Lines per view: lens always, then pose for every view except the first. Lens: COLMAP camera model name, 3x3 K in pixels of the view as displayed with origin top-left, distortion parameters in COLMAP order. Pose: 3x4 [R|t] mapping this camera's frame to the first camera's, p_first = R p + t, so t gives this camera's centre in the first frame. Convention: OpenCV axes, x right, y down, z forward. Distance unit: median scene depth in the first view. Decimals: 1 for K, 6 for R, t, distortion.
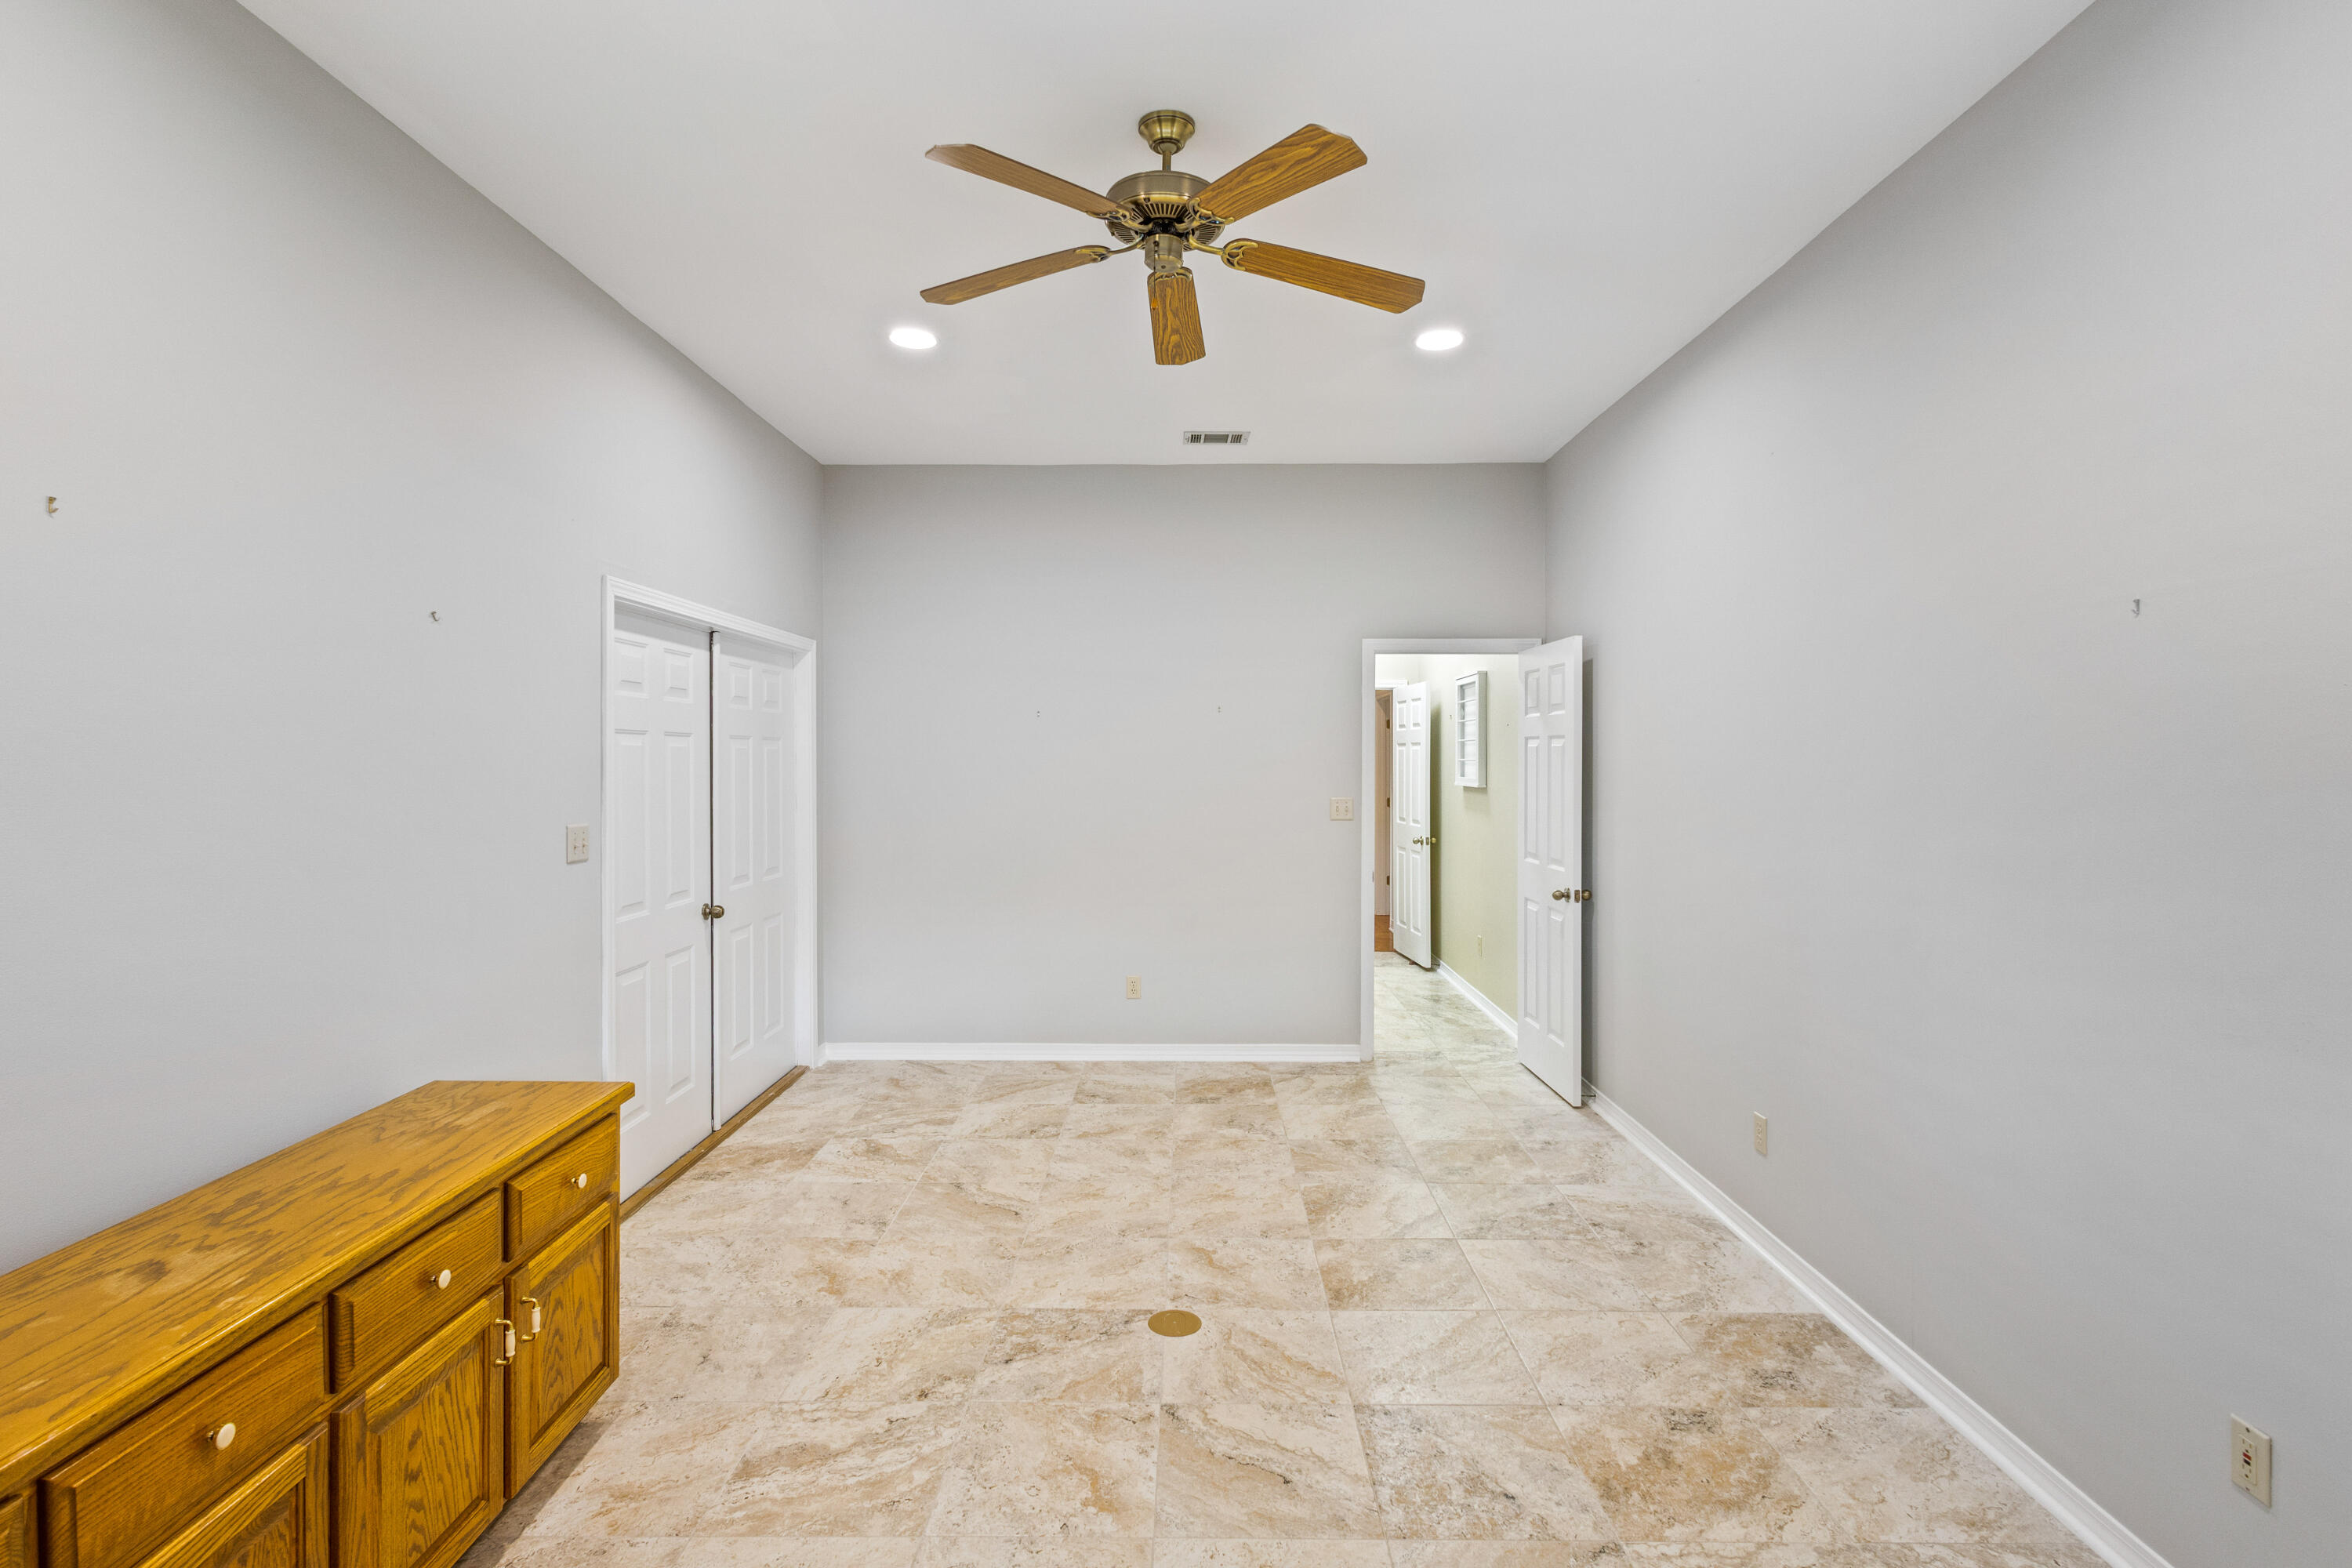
lens RADIAL K [[1138.3, 0, 1173.9], [0, 1138.3, 719.1], [0, 0, 1]] dist [0.002726, 0.000033]
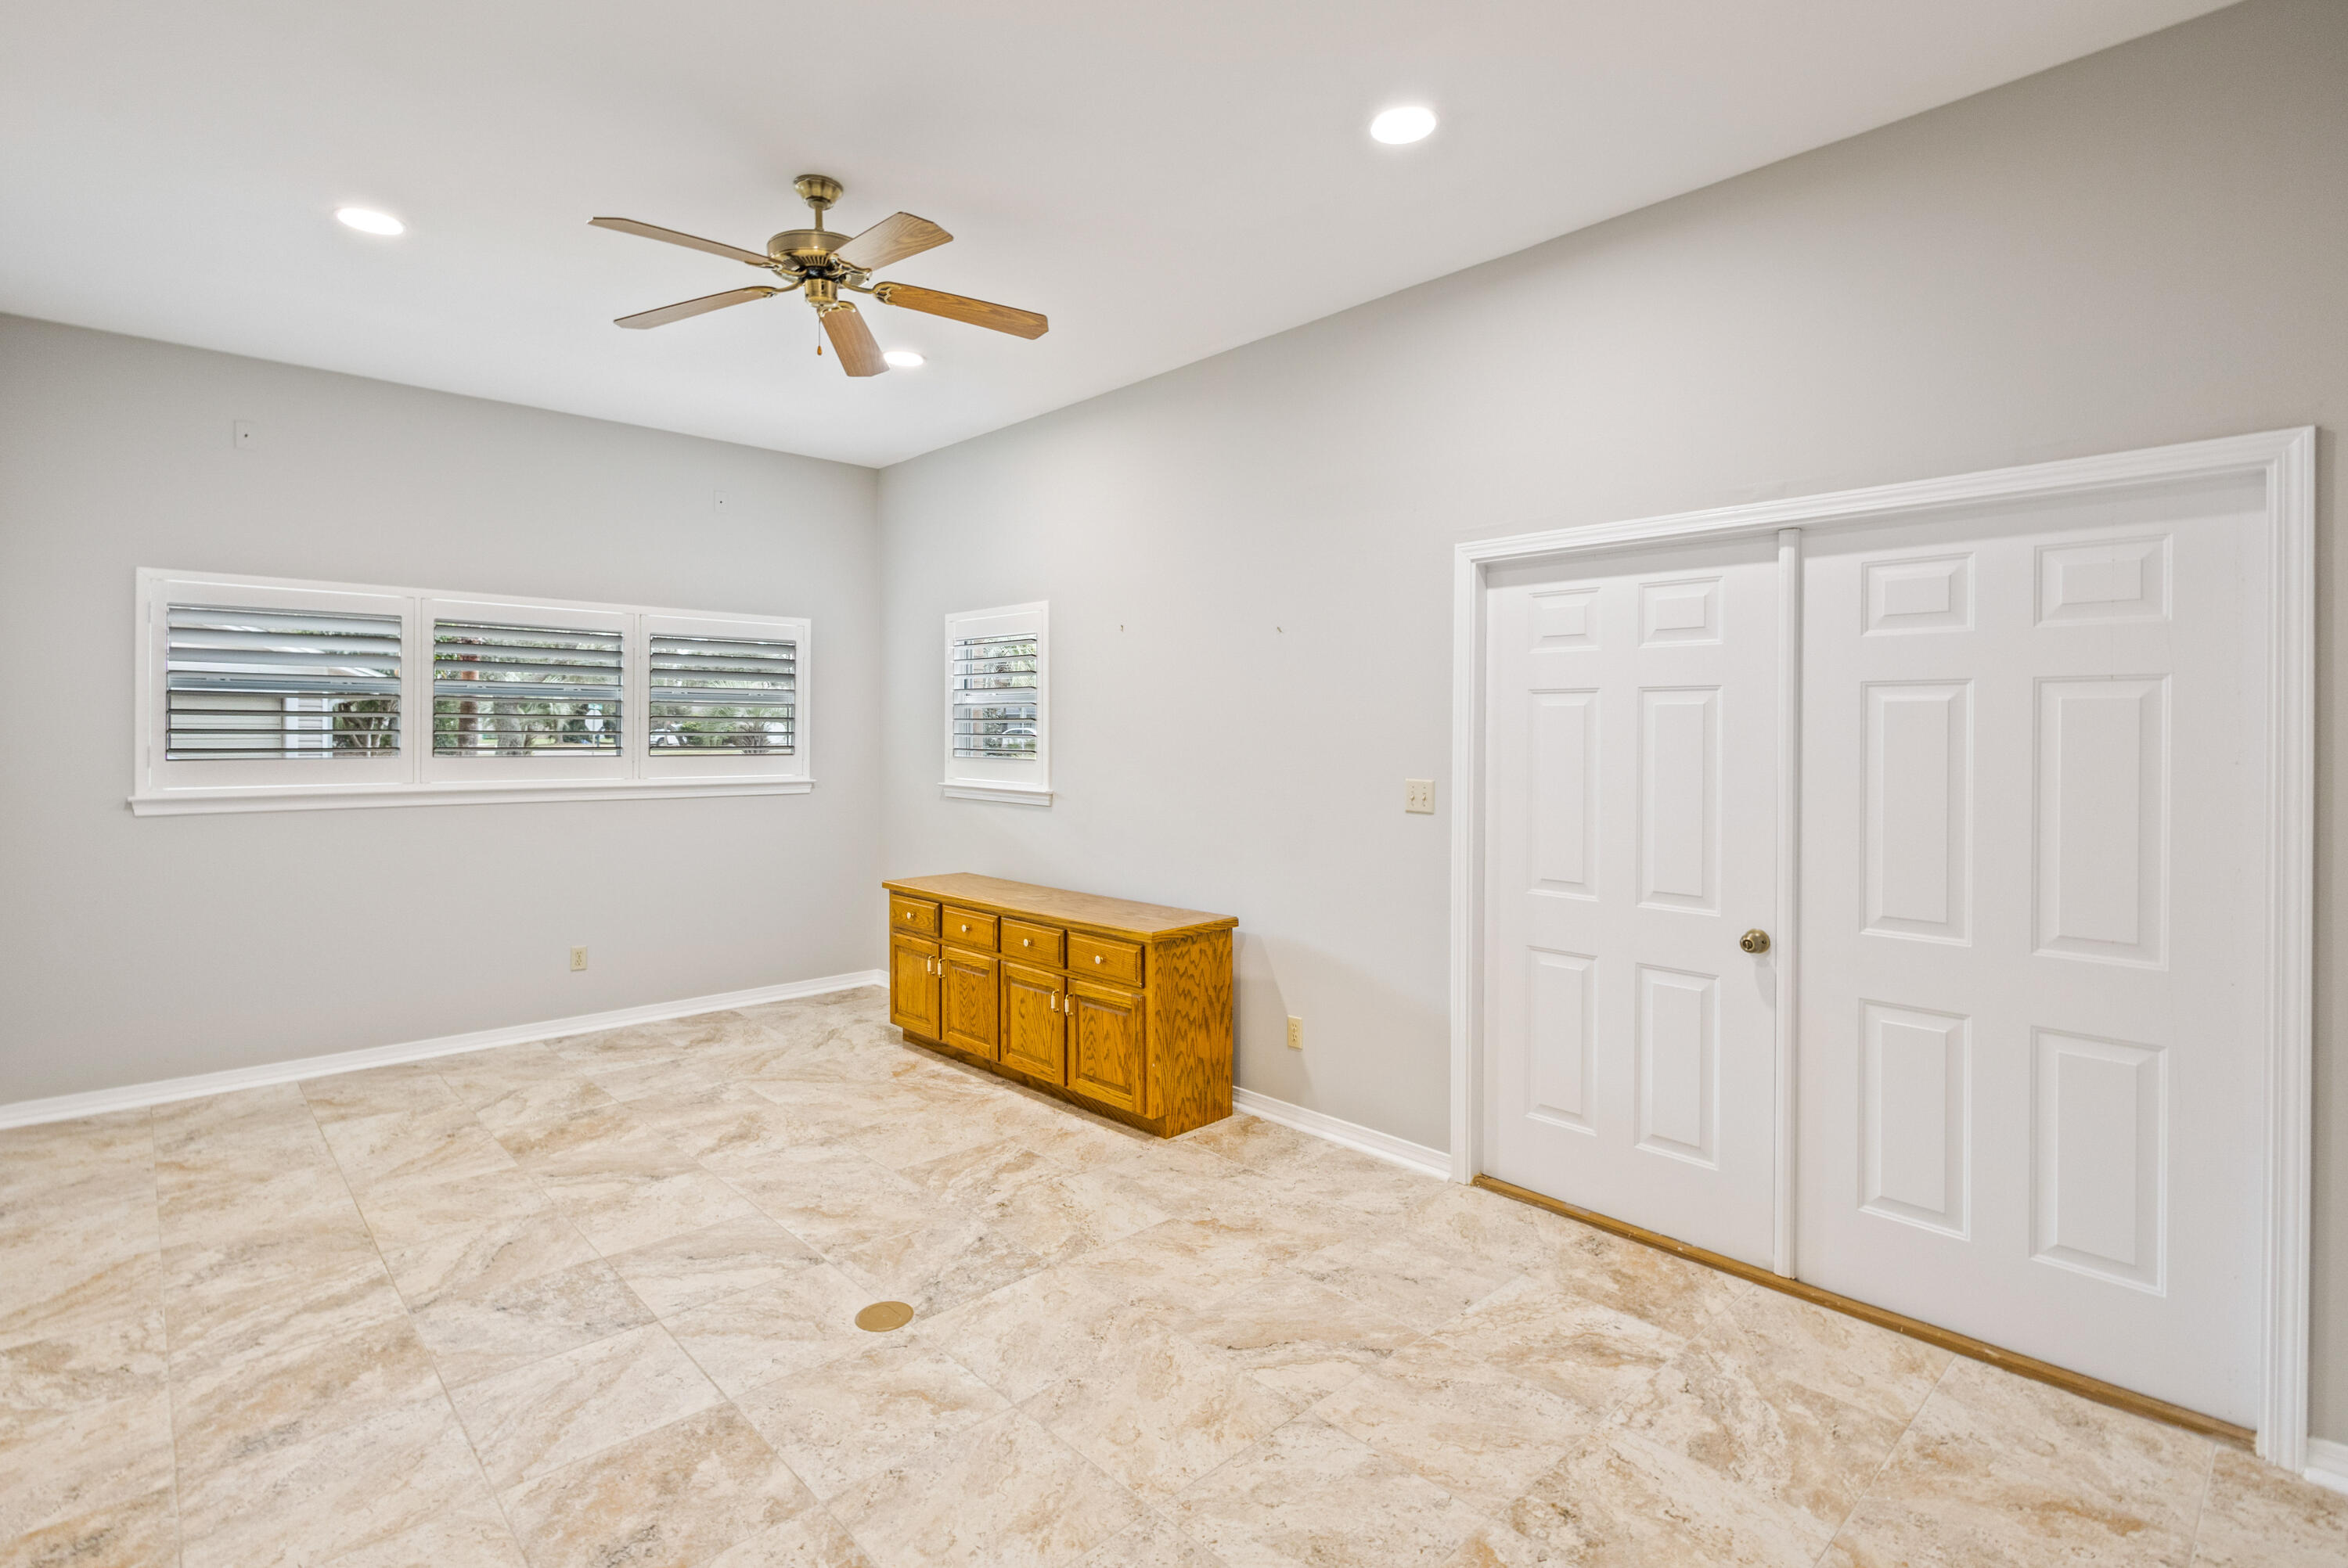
lens RADIAL K [[1136.2, 0, 1171.9], [0, 1136.2, 719.3], [0, 0, 1]] dist [0.002726, 0.000033]
pose [[-0.728448, -0.009922, -0.685029, 0.469519], [0.018324, 0.999255, -0.033959, 0.074665], [0.684856, -0.037290, -0.727724, 1.842489]]
